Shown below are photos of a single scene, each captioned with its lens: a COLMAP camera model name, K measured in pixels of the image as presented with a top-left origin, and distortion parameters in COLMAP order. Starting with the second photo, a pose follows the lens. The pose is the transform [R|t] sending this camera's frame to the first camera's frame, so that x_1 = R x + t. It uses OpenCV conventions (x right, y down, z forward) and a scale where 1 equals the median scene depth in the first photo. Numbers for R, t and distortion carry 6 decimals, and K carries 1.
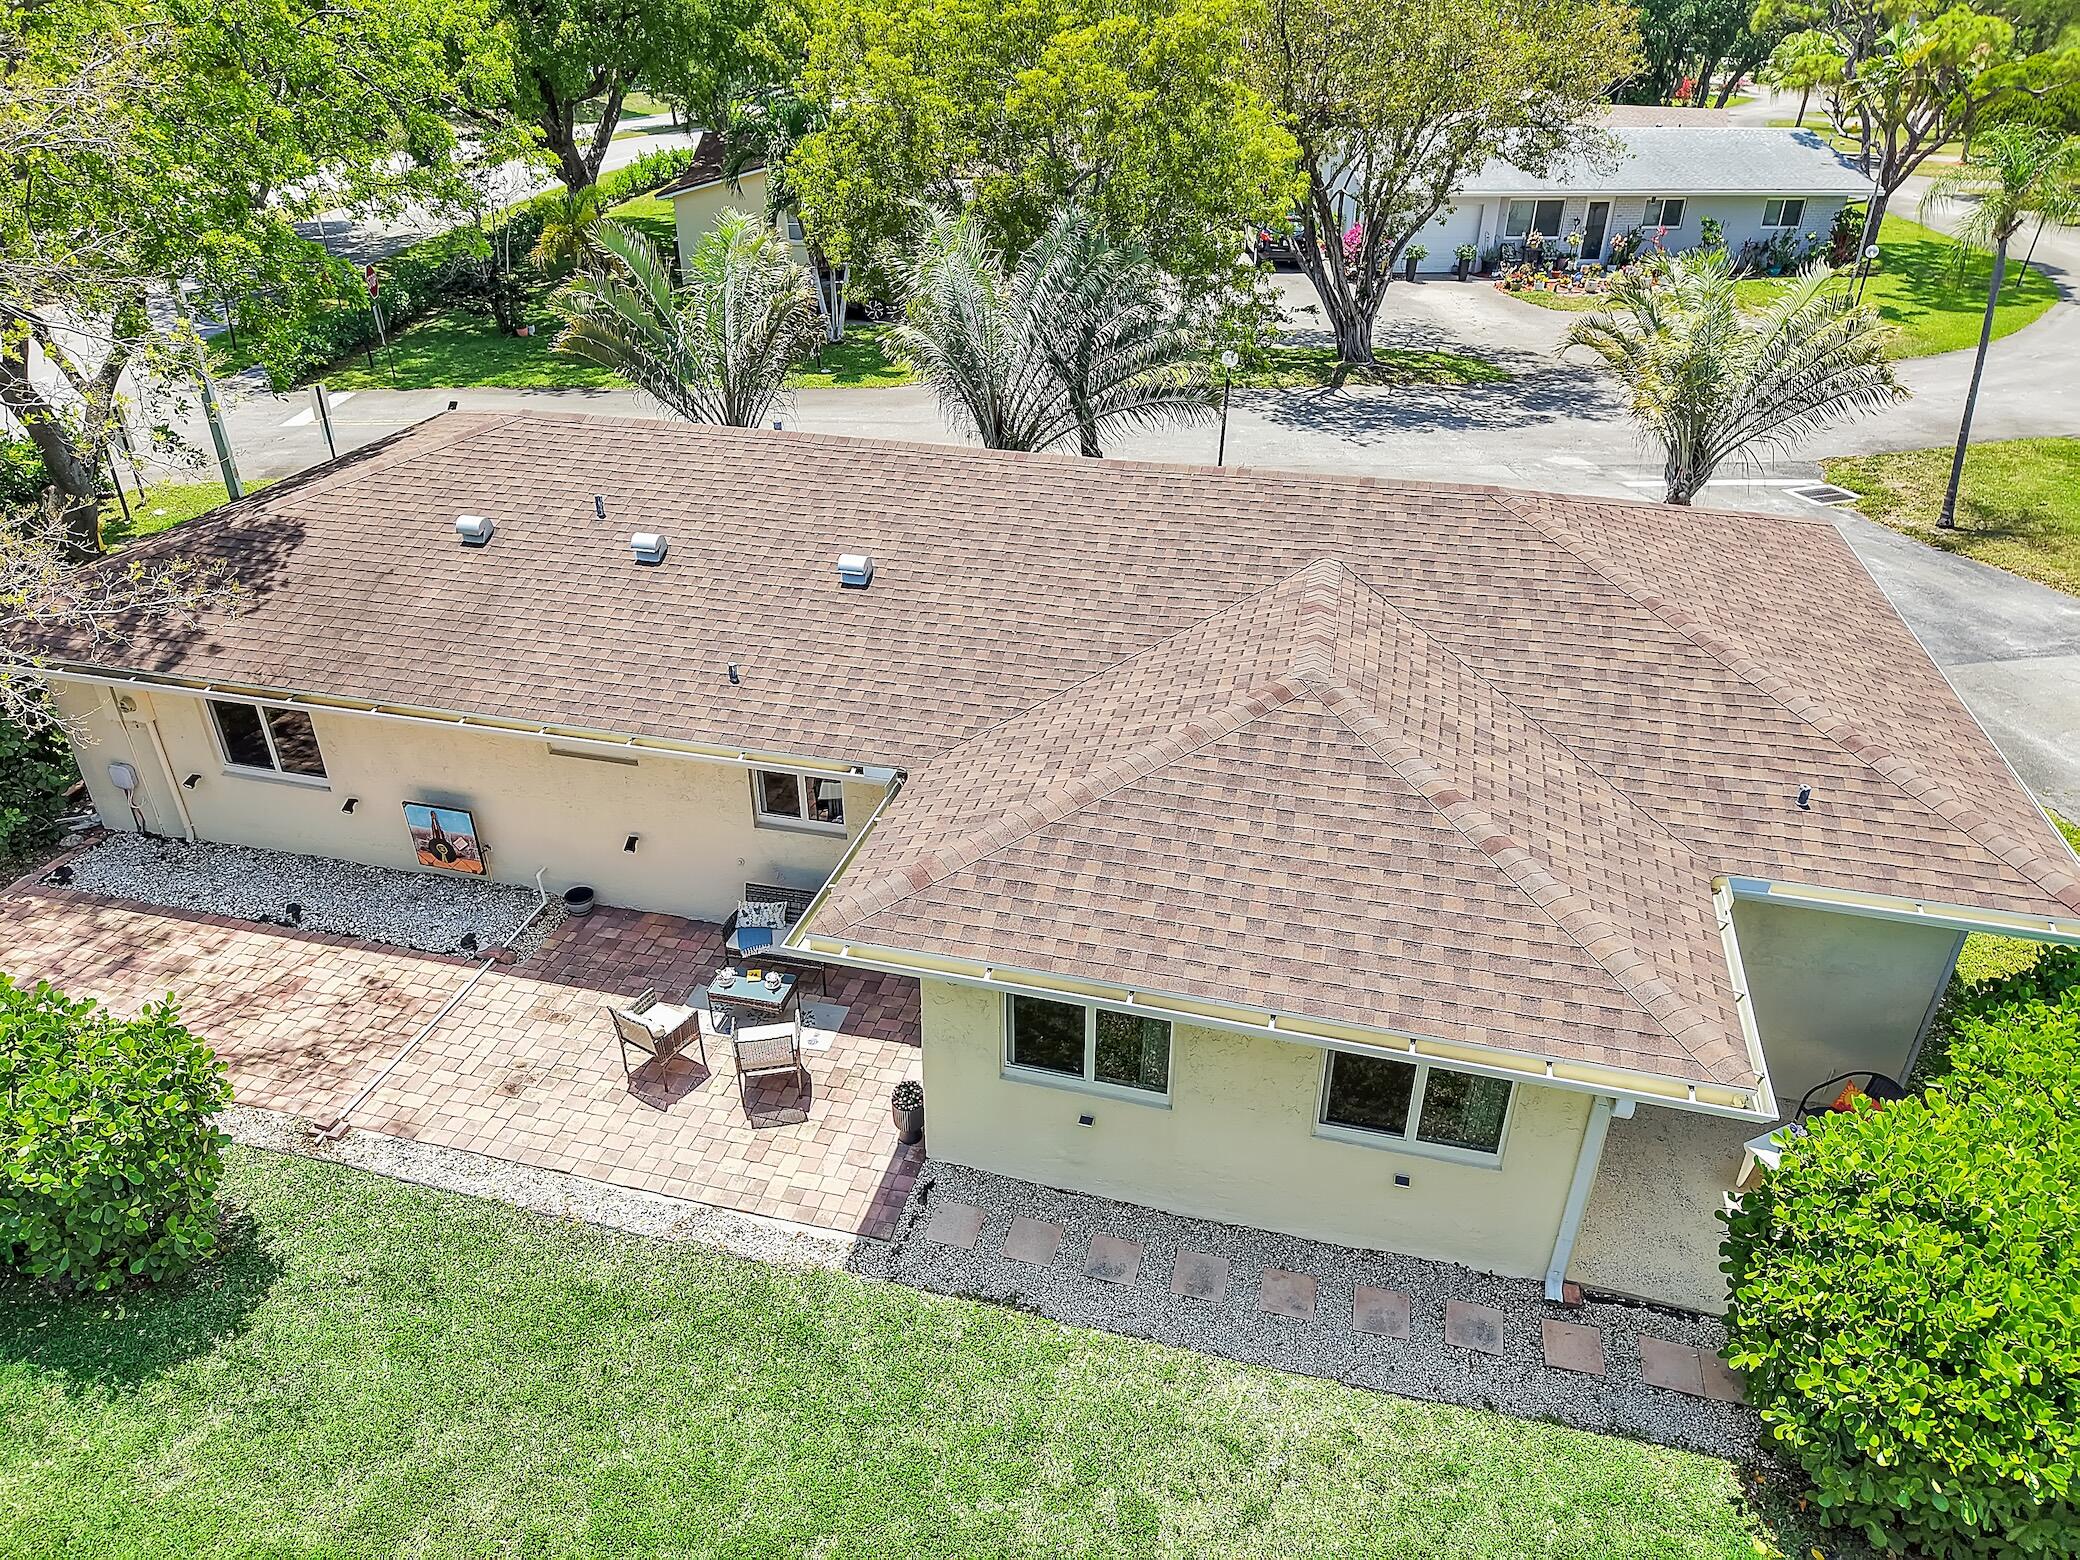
lens RADIAL K [[1404.1, 0, 1038.0], [0, 1404.1, 787.8], [0, 0, 1]] dist [0.019472, -0.026556]
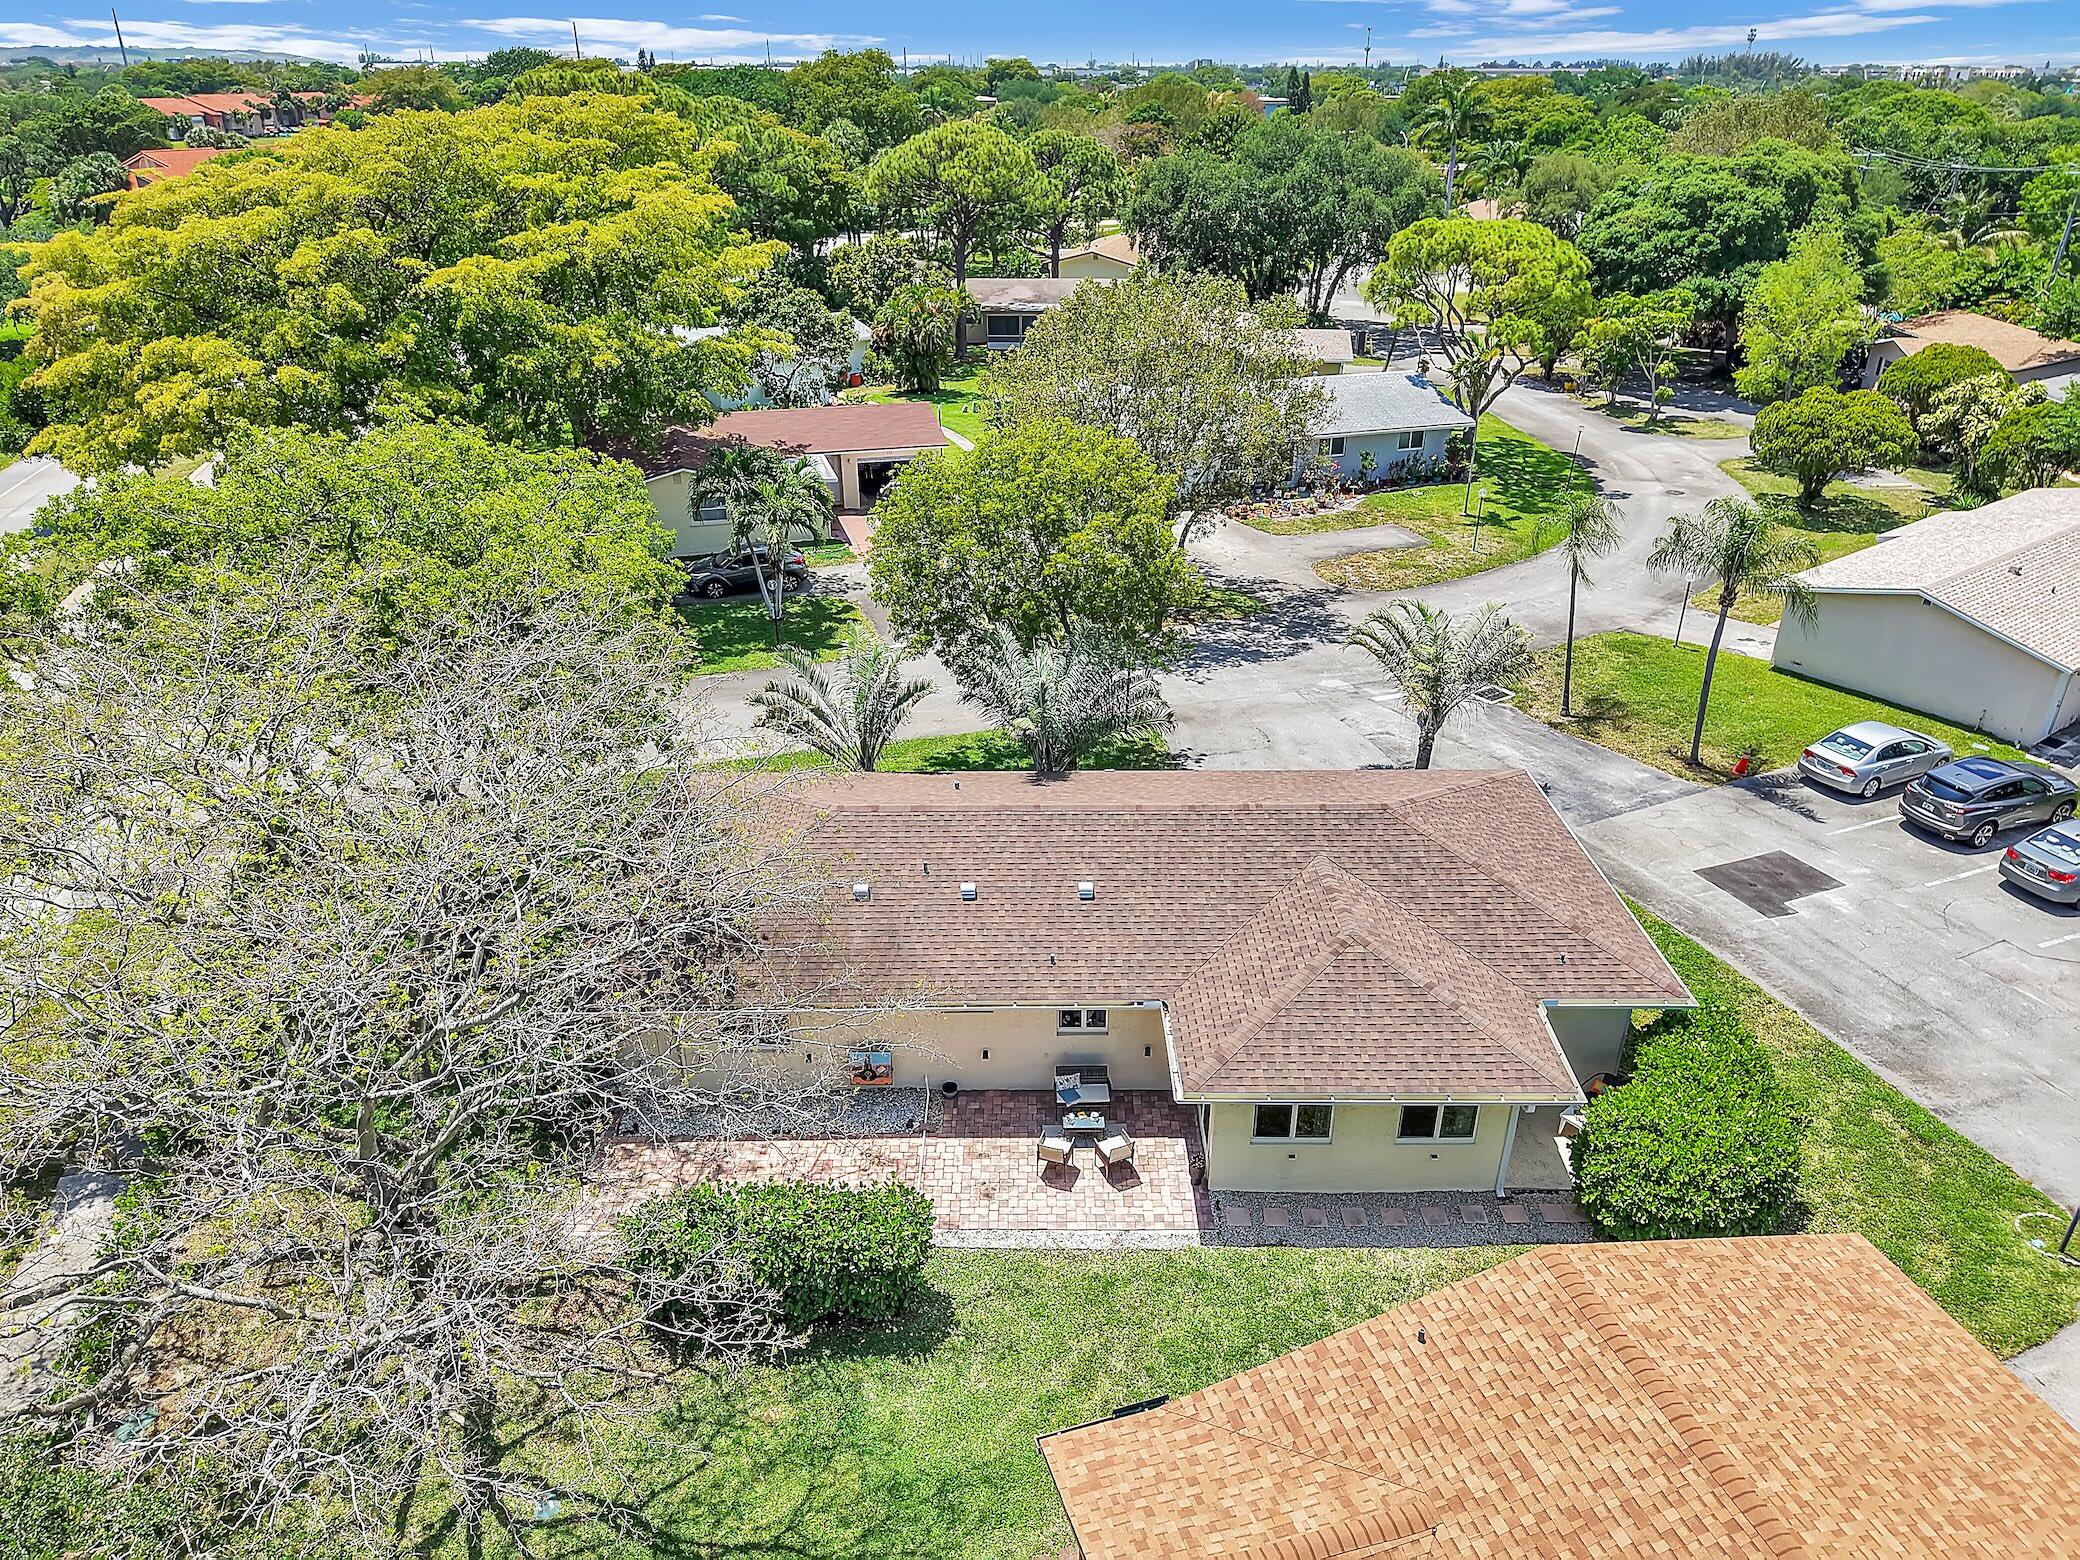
lens RADIAL K [[1411.6, 0, 1040.0], [0, 1411.6, 780.0], [0, 0, 1]] dist [0.055716, -0.161711]
pose [[0.966139, -0.117265, 0.229836, -0.676483], [0.128995, 0.990968, -0.036640, -0.268097], [-0.223463, 0.065047, 0.972540, -0.935488]]
